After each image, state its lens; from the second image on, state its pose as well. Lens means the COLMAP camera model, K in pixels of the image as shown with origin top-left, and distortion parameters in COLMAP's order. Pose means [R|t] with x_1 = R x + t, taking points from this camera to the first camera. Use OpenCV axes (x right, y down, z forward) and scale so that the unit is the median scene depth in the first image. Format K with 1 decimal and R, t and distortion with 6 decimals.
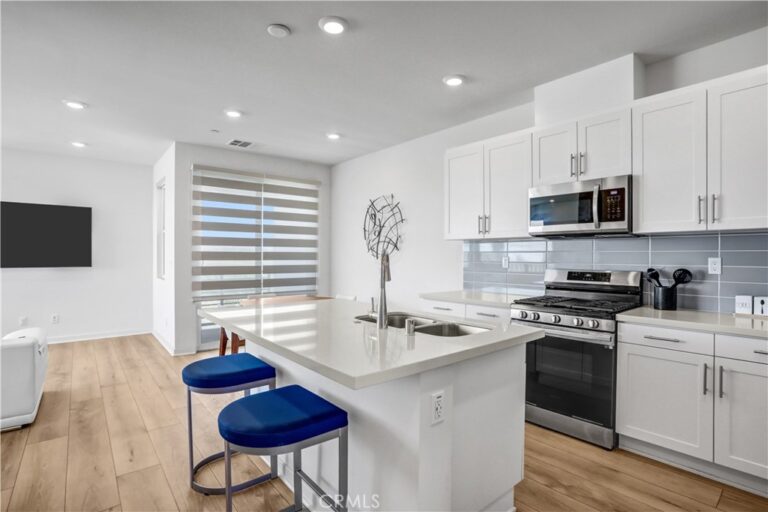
lens RADIAL K [[374.6, 0, 387.1], [0, 374.6, 255.7], [0, 0, 1]] dist [-0.050027, 0.000542]
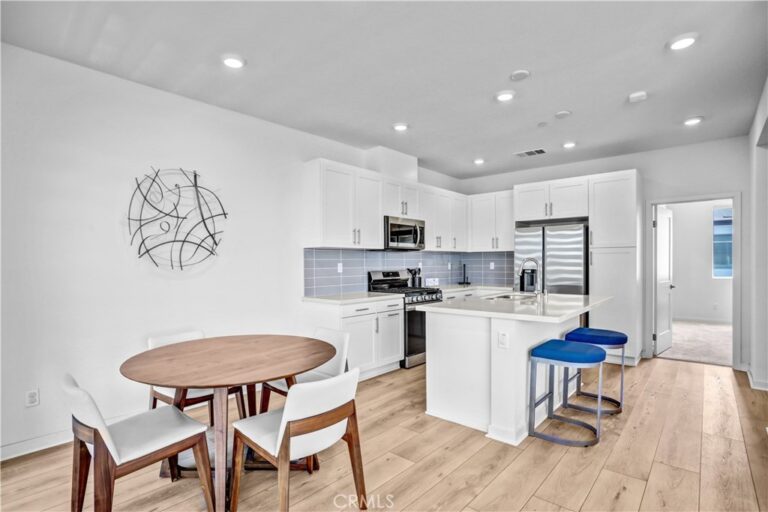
lens RADIAL K [[385.9, 0, 383.1], [0, 385.9, 250.3], [0, 0, 1]] dist [-0.076173, 0.036530]
pose [[-0.135758, 0.030448, 0.990274, -0.727505], [0.008500, 0.999527, -0.029567, -0.000792], [-0.990706, 0.004403, -0.135953, 0.798656]]
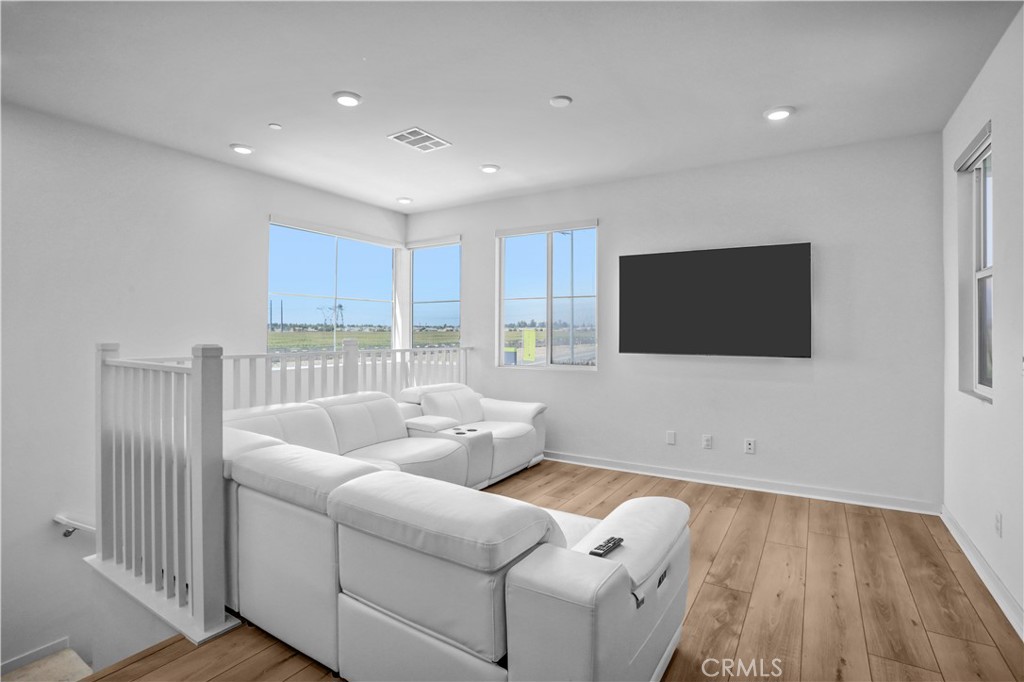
lens RADIAL K [[514.5, 0, 510.8], [0, 514.5, 333.4], [0, 0, 1]] dist [-0.076173, 0.036530]
pose [[0.317481, -0.006070, -0.948245, -0.313163], [-0.004006, 0.999962, -0.007743, 0.004004], [0.948256, 0.006257, 0.317444, 0.420819]]
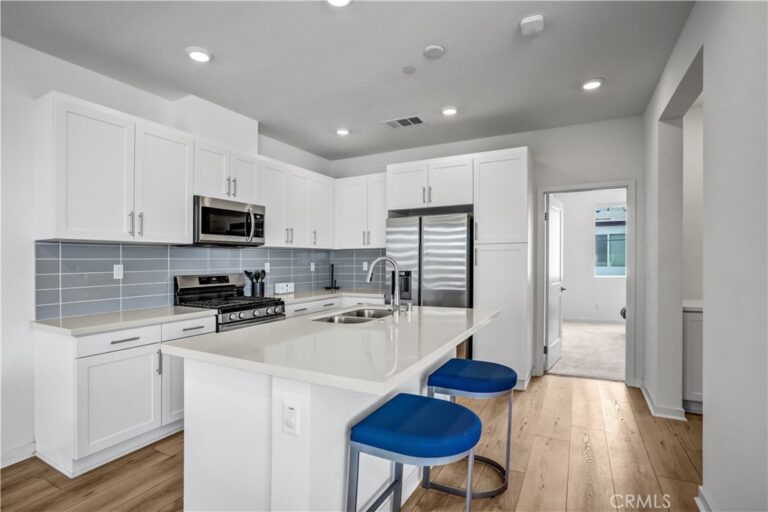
lens RADIAL K [[385.9, 0, 383.1], [0, 385.9, 250.3], [0, 0, 1]] dist [-0.076173, 0.036530]
pose [[-0.366125, 0.025581, 0.930214, -0.490692], [0.011438, 0.999670, -0.022989, -0.002630], [-0.930496, 0.002223, -0.366297, 0.594022]]
